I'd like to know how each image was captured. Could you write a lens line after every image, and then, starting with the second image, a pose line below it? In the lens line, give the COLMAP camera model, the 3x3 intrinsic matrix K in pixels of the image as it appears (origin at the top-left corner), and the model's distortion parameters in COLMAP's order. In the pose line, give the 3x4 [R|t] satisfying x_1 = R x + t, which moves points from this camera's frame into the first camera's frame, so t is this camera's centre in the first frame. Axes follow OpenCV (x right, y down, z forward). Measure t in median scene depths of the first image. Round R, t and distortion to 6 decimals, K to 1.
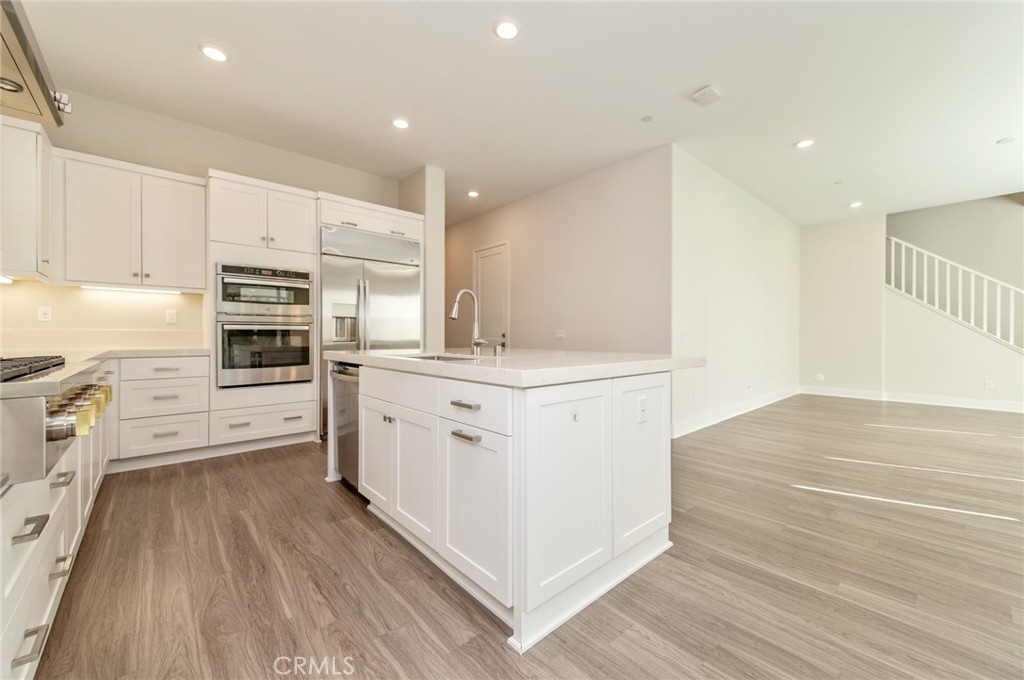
lens RADIAL K [[402.3, 0, 514.4], [0, 402.3, 336.6], [0, 0, 1]] dist [0.015564, -0.003964]
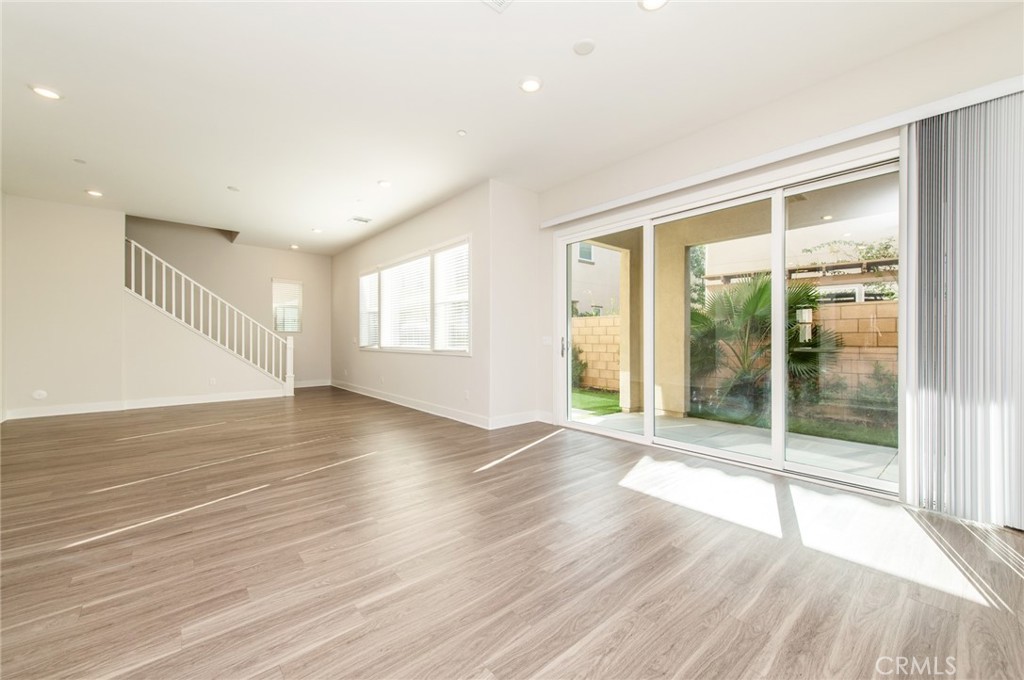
lens RADIAL K [[402.3, 0, 511.4], [0, 402.3, 335.9], [0, 0, 1]] dist [0.015564, -0.003964]
pose [[0.022448, 0.007426, 0.999720, -0.044935], [0.001262, 0.999971, -0.007456, -0.015860], [-0.999747, 0.001429, 0.022438, 0.155415]]
